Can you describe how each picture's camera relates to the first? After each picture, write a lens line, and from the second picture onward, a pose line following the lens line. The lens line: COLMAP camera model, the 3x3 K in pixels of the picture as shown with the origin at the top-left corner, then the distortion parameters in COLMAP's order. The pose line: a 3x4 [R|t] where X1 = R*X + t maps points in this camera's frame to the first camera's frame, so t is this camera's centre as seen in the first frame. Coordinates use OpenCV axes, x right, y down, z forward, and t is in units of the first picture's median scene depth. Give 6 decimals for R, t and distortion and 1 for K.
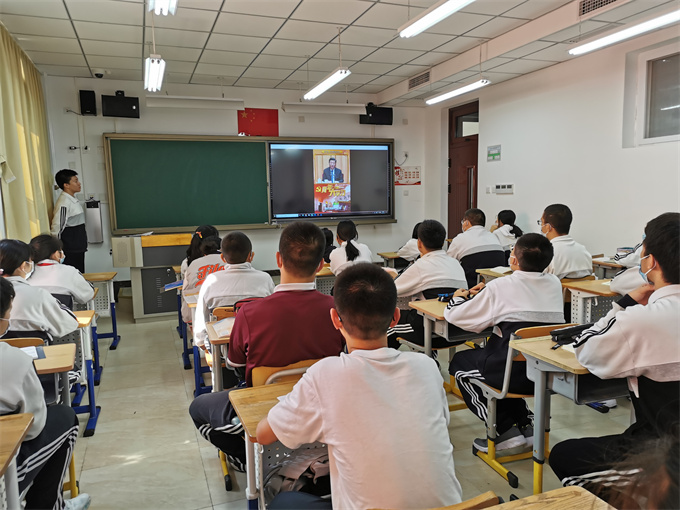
lens RADIAL K [[546.0, 0, 337.5], [0, 546.0, 257.6], [0, 0, 1]] dist [-0.020711, 0.004988]
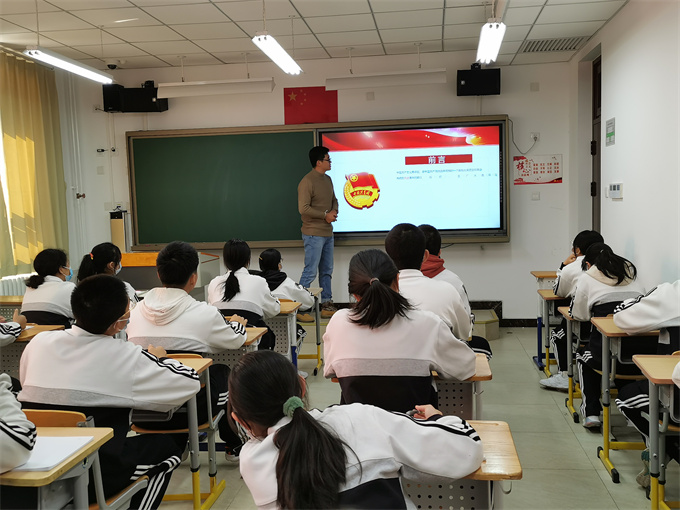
lens RADIAL K [[708.5, 0, 342.3], [0, 708.5, 254.4], [0, 0, 1]] dist [0.003060, 0.000000]
pose [[0.868859, 0.030378, -0.494127, 0.385548], [-0.044270, 0.998884, -0.016433, -0.028587], [0.493077, 0.036153, 0.869234, 0.177521]]
